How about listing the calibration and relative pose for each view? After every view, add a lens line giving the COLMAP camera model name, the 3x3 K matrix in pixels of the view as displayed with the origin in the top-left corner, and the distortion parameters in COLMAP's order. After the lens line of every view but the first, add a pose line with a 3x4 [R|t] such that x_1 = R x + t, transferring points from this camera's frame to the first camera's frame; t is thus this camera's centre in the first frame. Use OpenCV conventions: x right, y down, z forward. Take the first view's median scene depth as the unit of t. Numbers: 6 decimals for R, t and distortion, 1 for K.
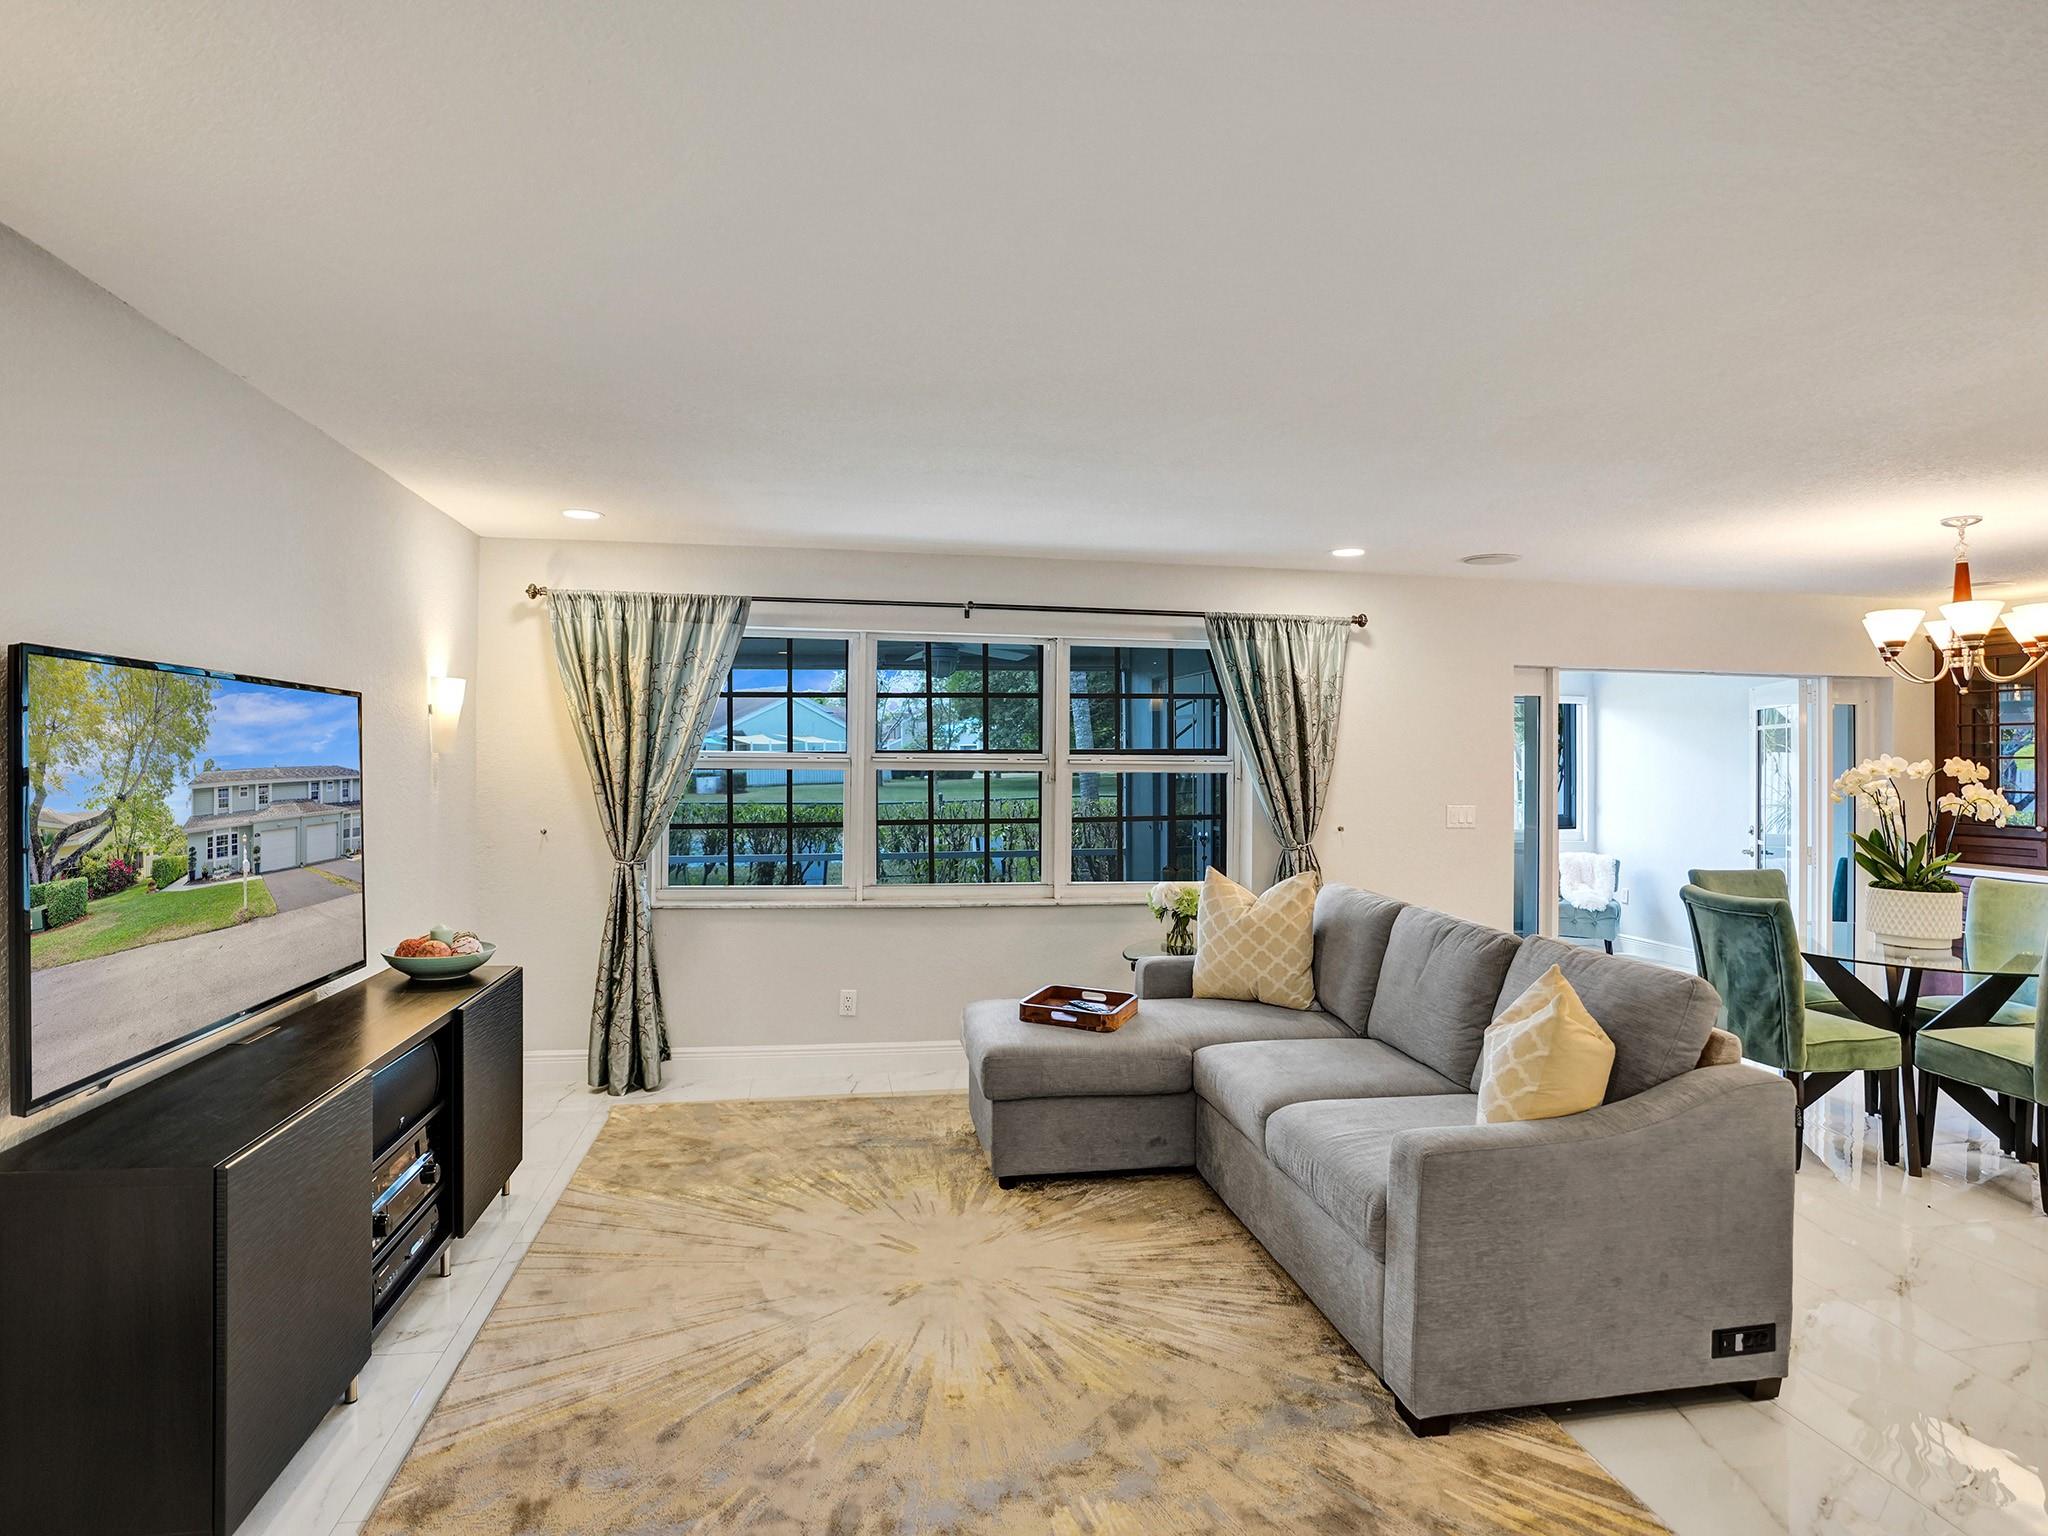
lens RADIAL K [[1079.9, 0, 1021.4], [0, 1079.9, 758.3], [0, 0, 1]] dist [-0.074103, 0.027940]
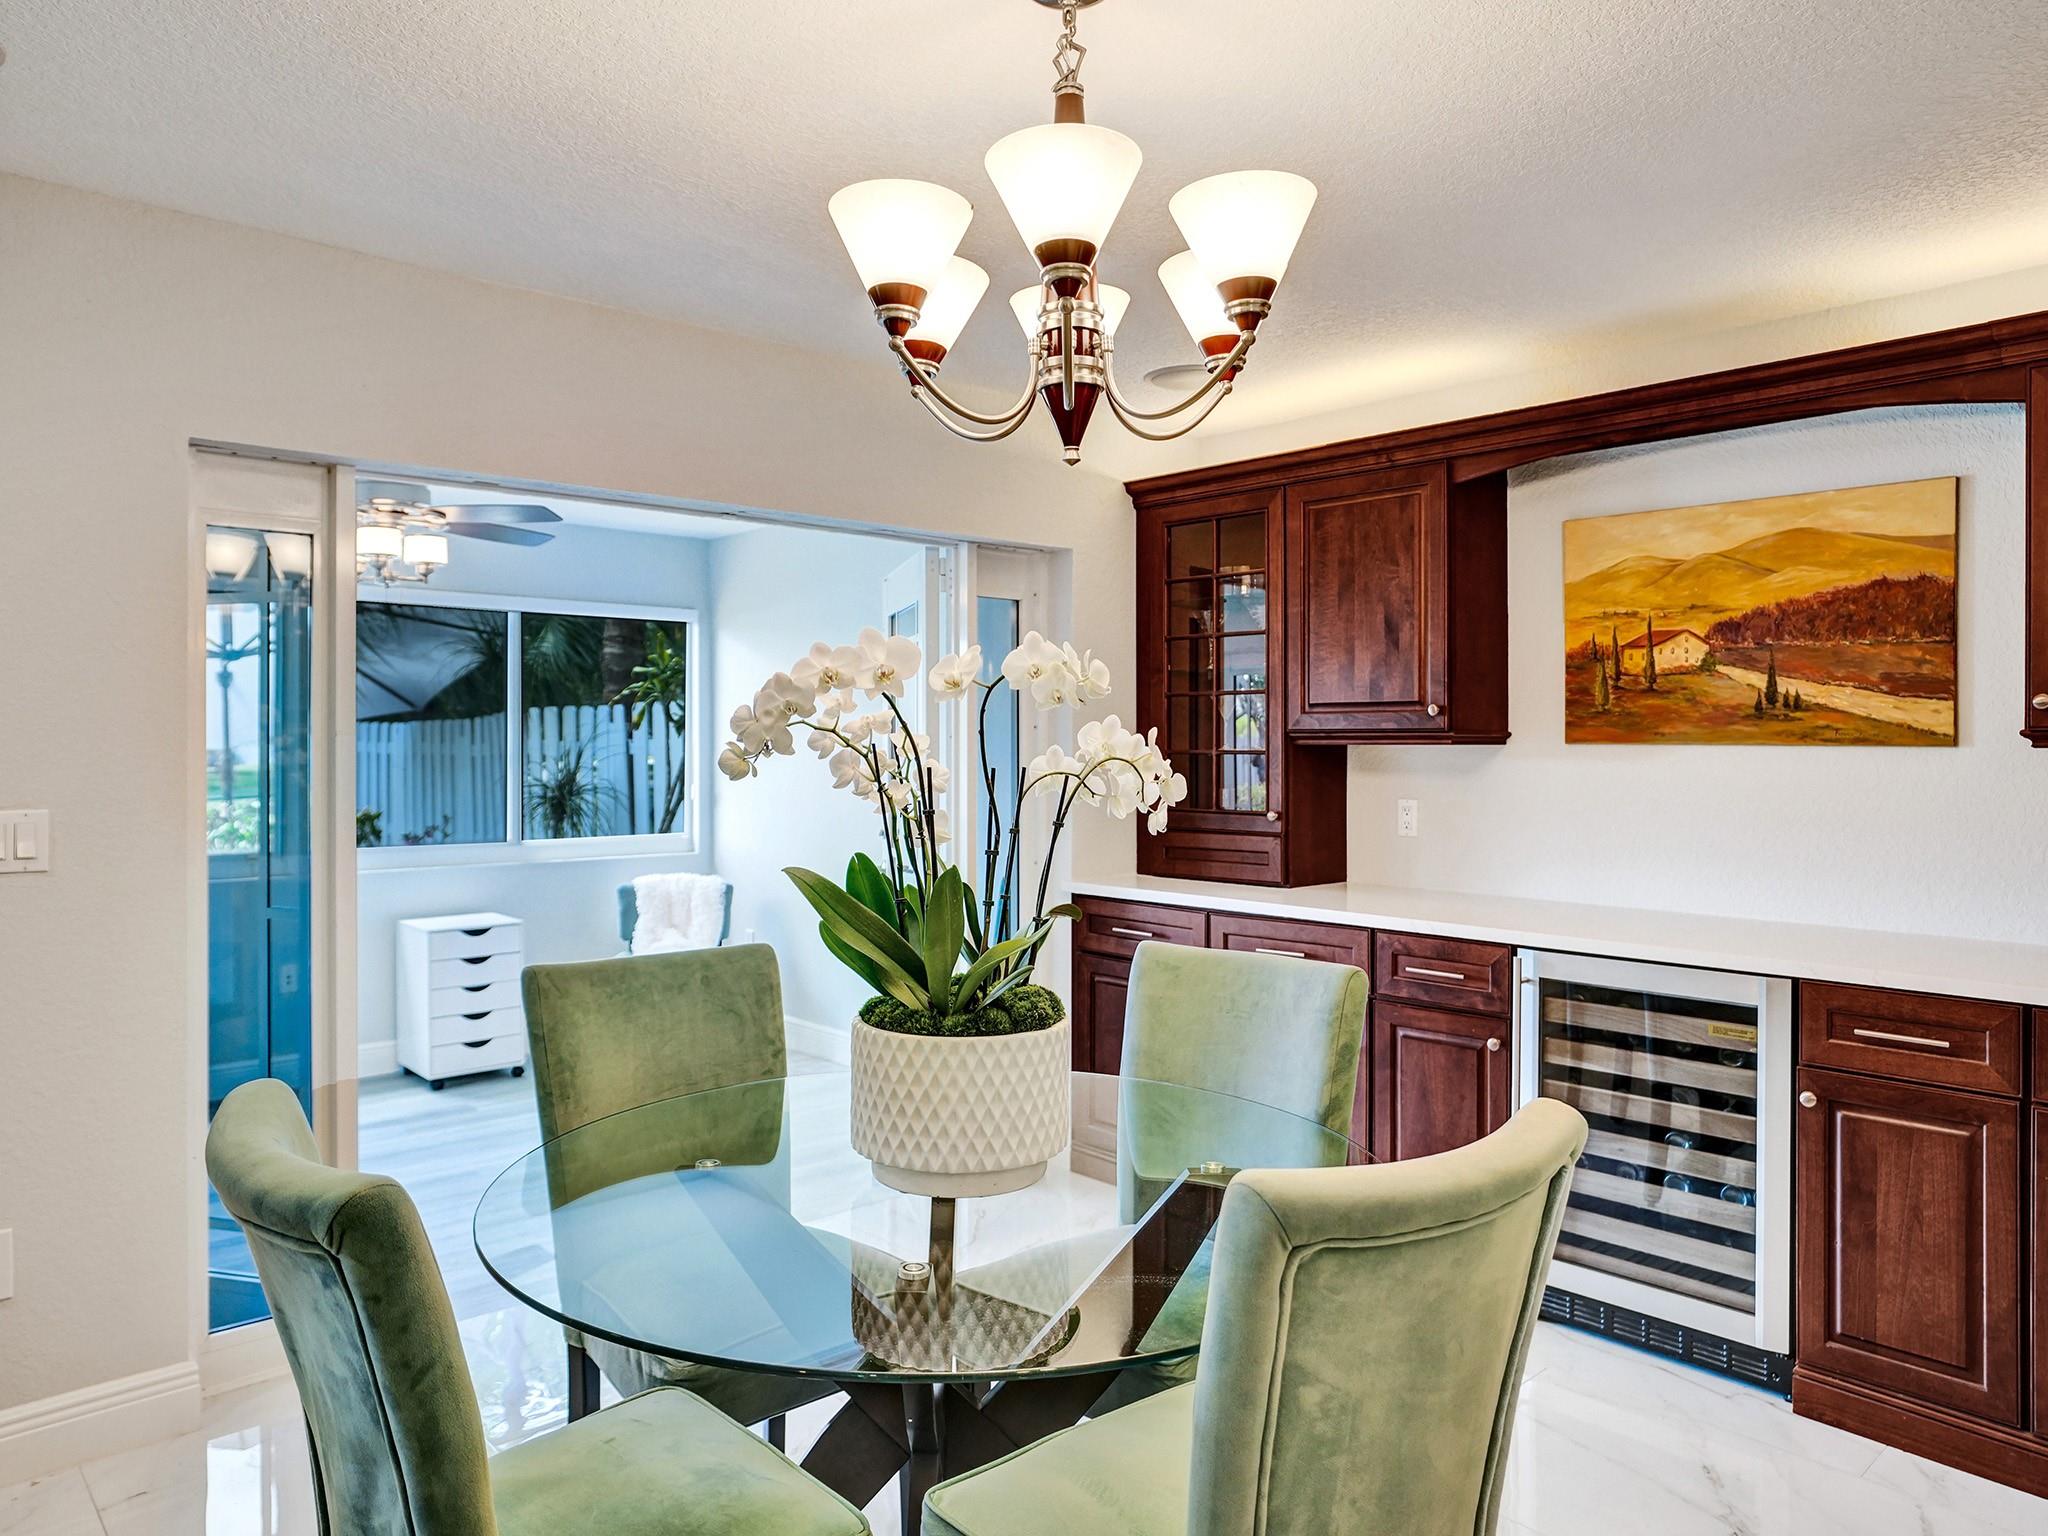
lens RADIAL K [[1370.0, 0, 1024.0], [0, 1370.0, 768.0], [0, 0, 1]] dist [0.000437, 0.000829]
pose [[0.837758, -0.021034, 0.545637, 0.821450], [0.008099, 0.999627, 0.026100, 0.037988], [-0.545982, -0.017446, 0.837615, 0.785960]]
